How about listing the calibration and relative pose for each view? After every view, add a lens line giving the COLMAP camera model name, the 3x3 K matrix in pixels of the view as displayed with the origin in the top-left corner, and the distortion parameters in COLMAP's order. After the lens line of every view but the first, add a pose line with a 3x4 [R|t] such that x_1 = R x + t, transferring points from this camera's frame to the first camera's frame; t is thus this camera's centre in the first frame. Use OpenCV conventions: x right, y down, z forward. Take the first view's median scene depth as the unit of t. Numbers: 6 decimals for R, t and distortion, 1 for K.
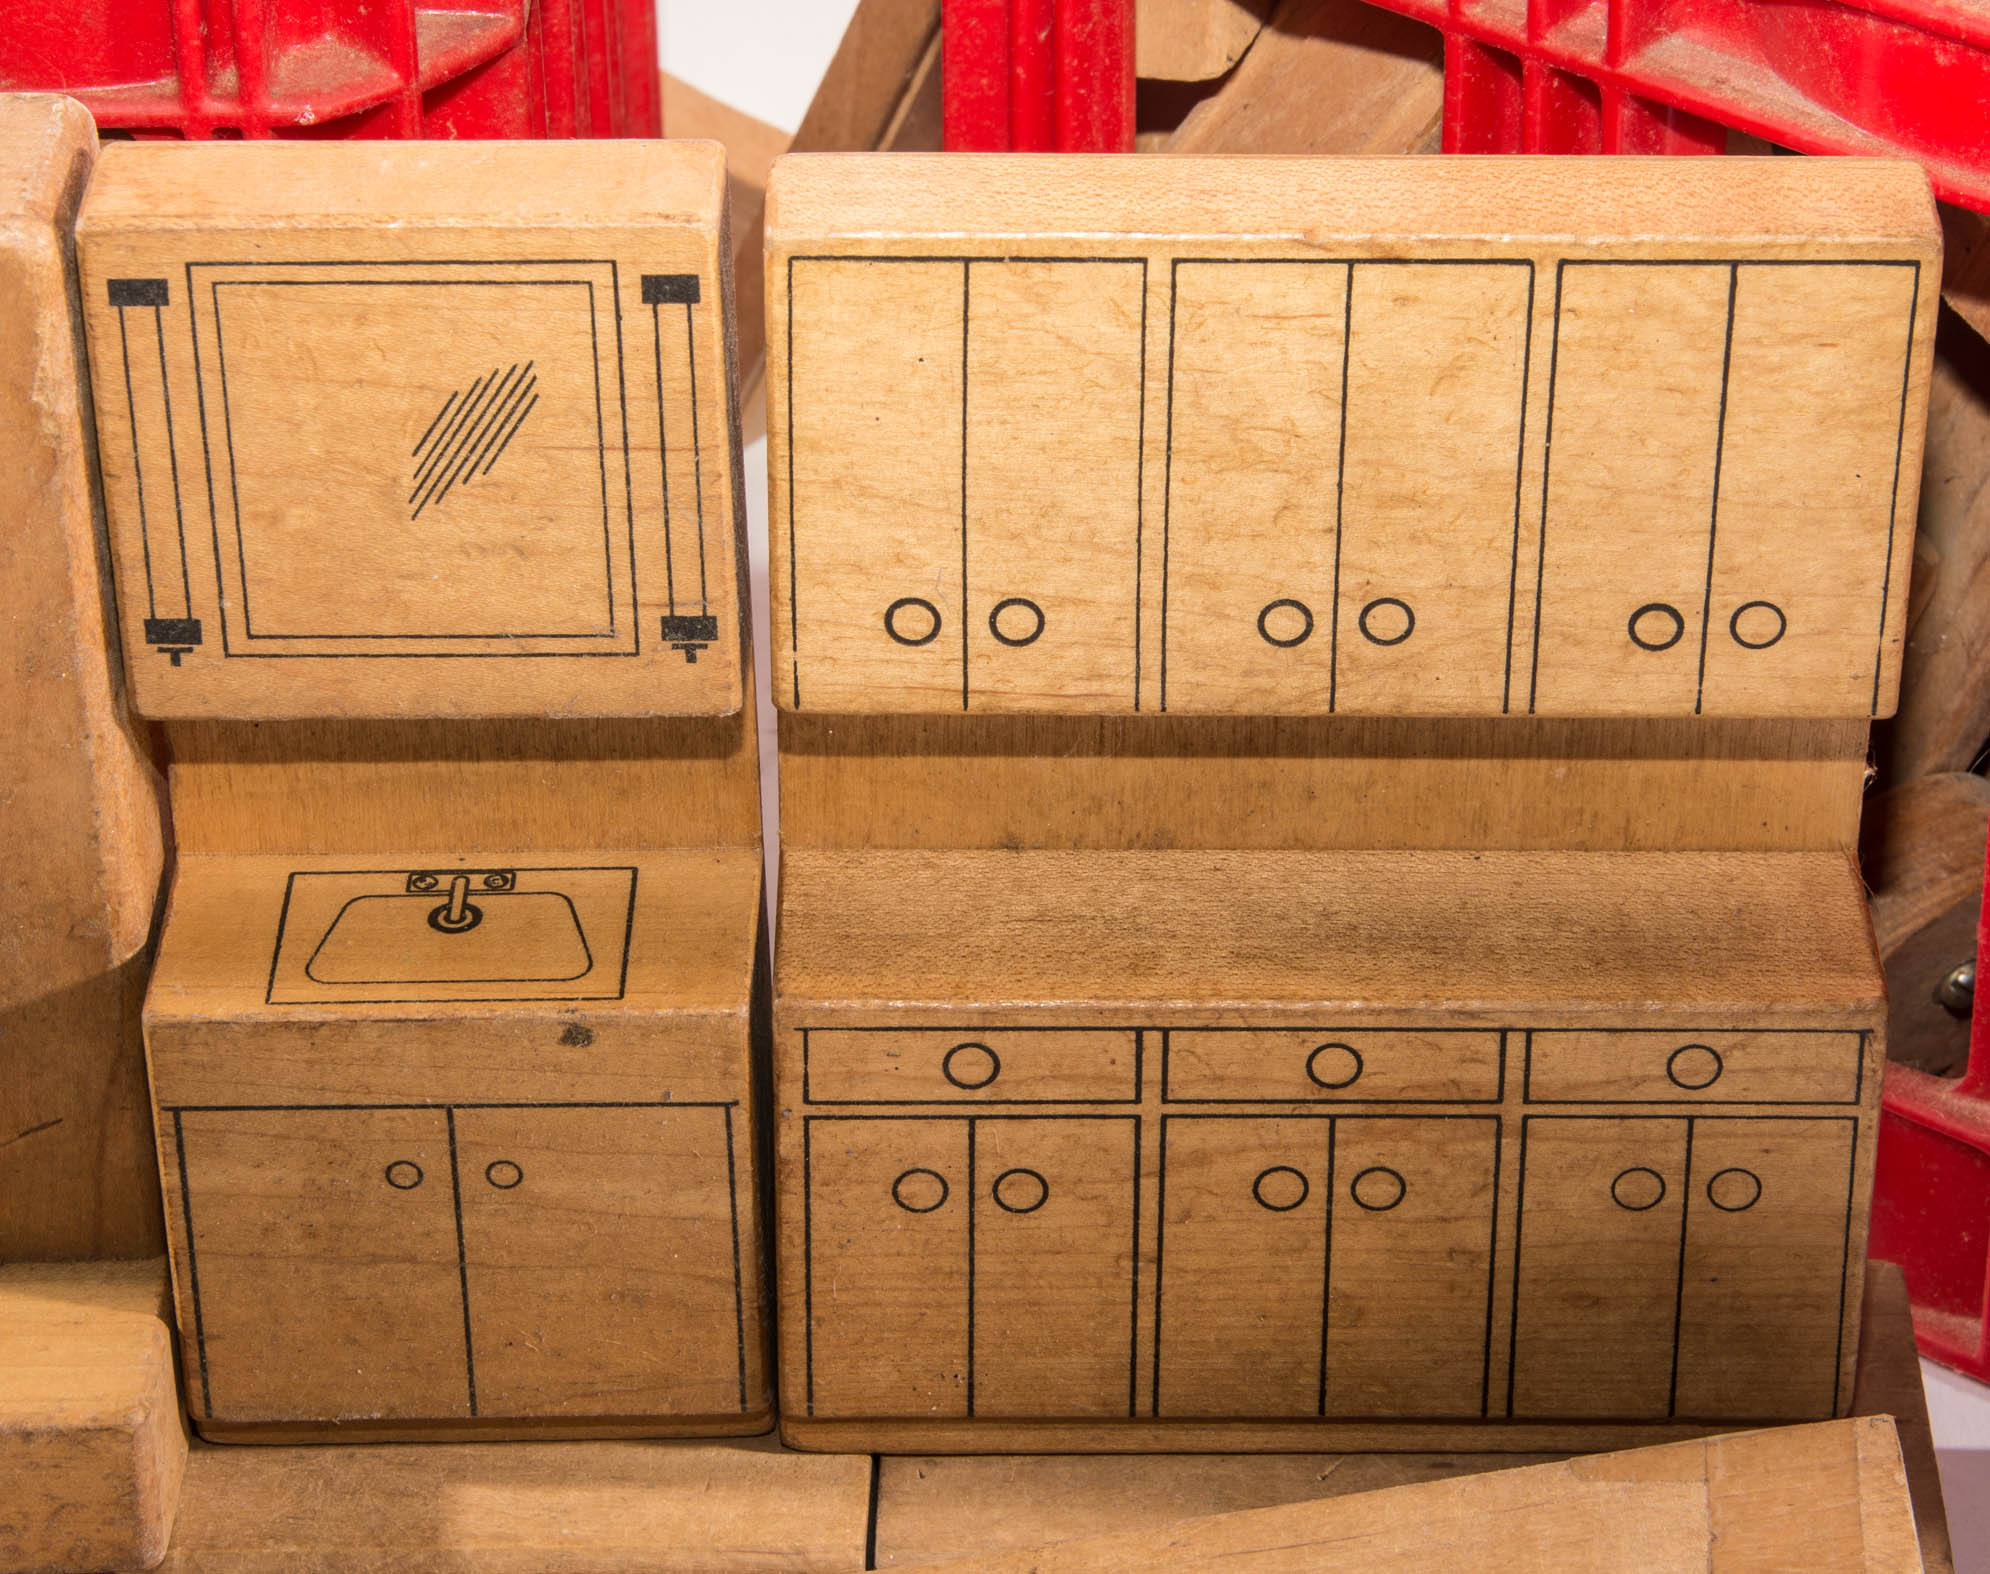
lens RADIAL K [[5714.2, 0, 995.0], [0, 5714.2, 787.0], [0, 0, 1]] dist [0.159815, 0.571487]
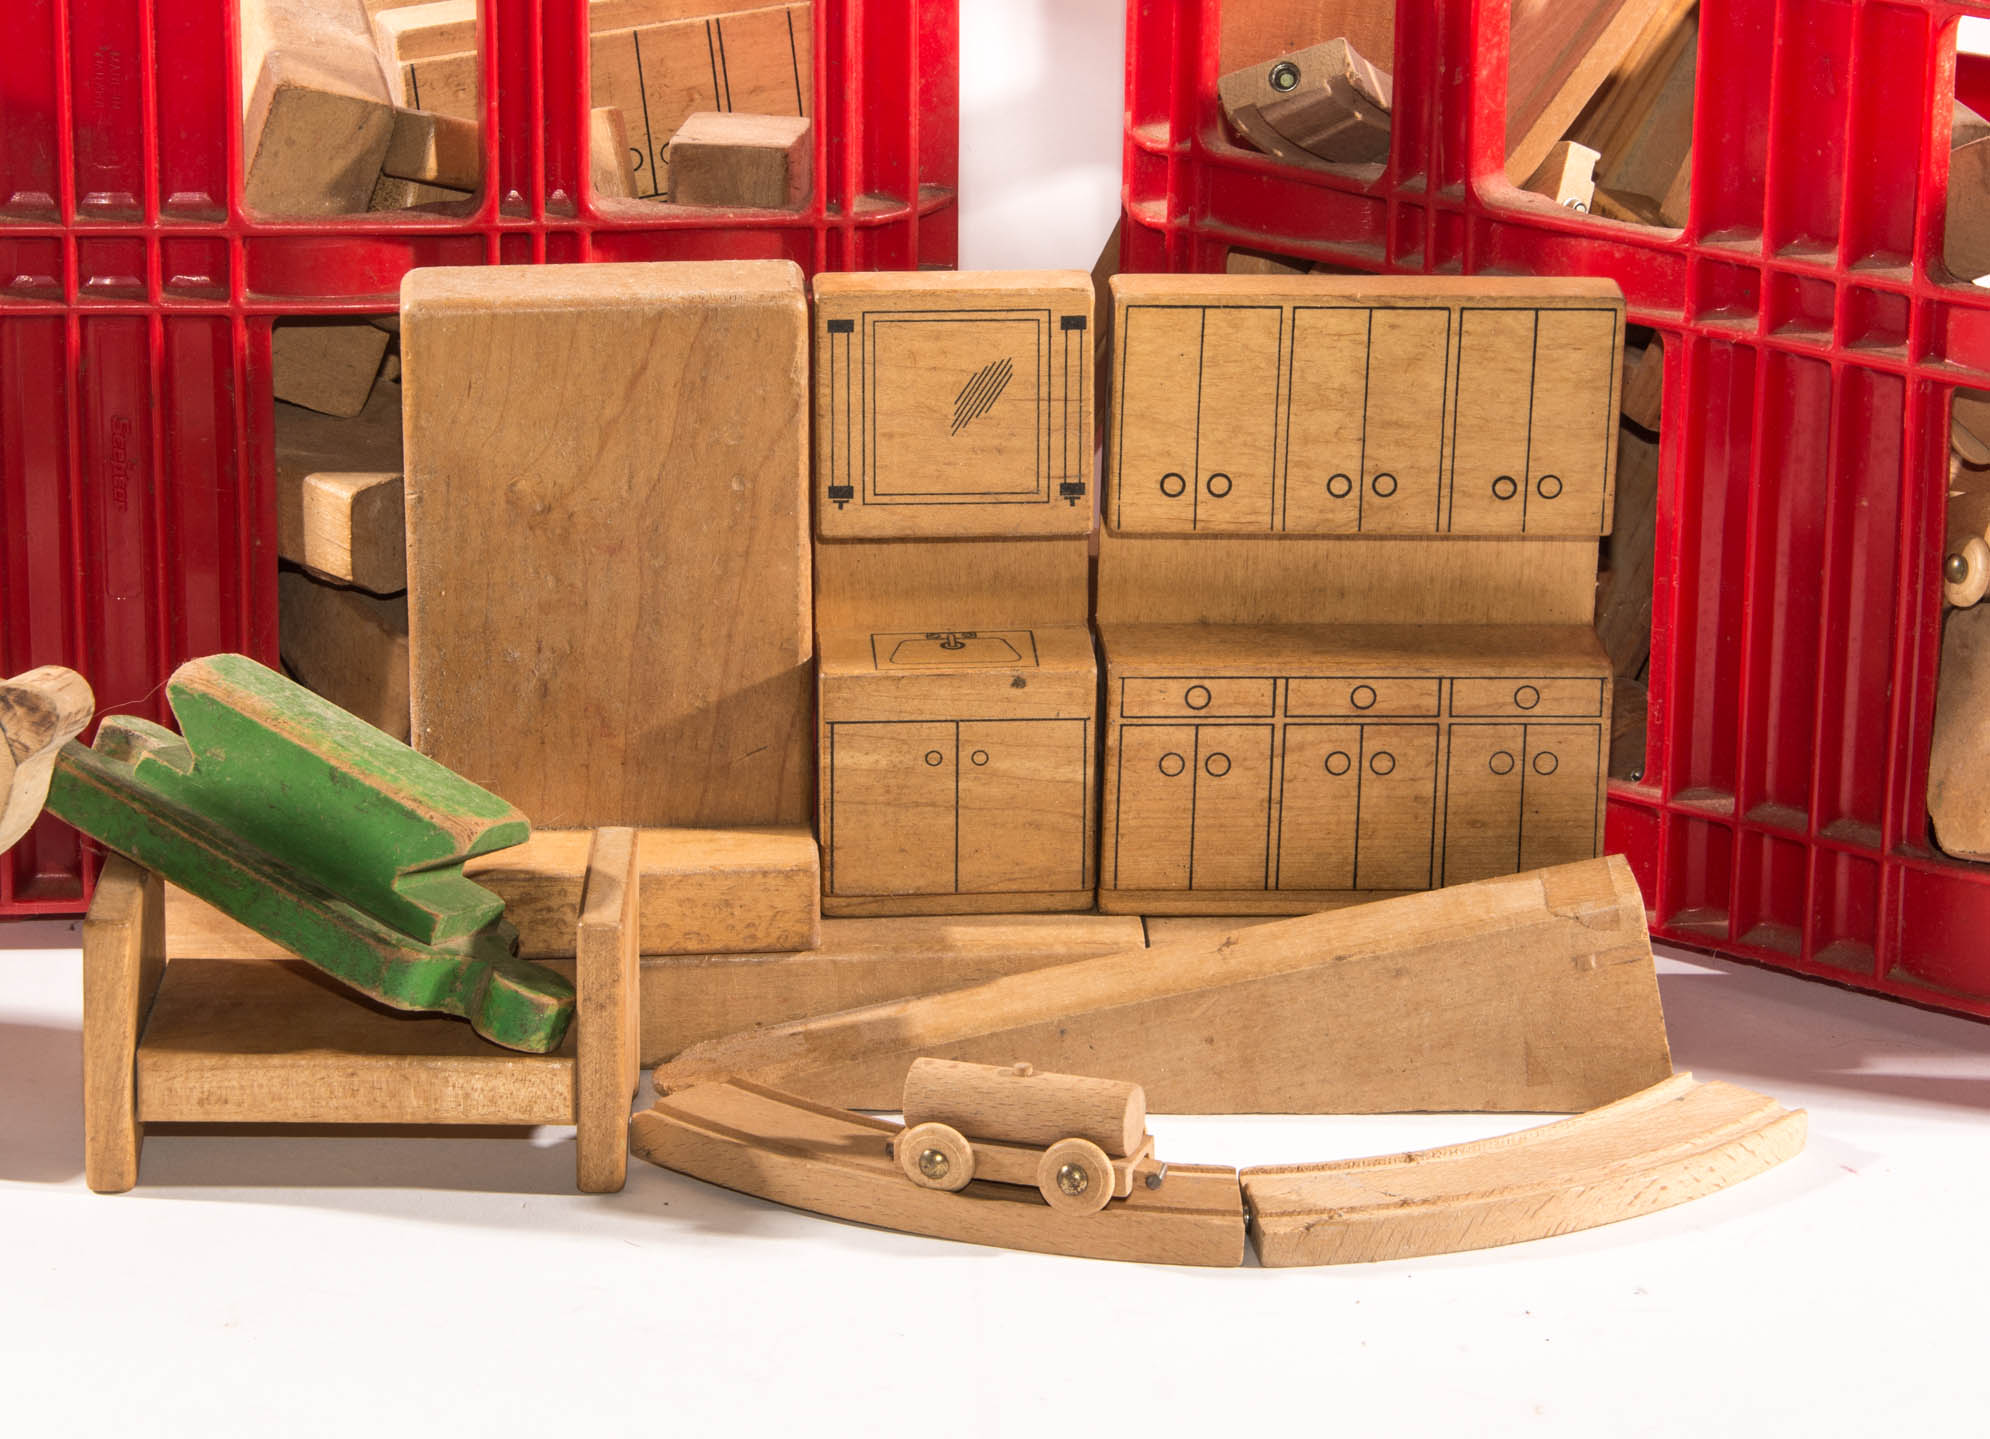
lens RADIAL K [[4859.2, 0, 995.0], [0, 4859.2, 719.5], [0, 0, 1]] dist [0.097980, -0.136835]
pose [[0.998462, -0.008965, 0.054711, -0.183219], [0.019120, 0.981978, -0.188023, 0.404764], [-0.052039, 0.188780, 0.980640, -0.812403]]
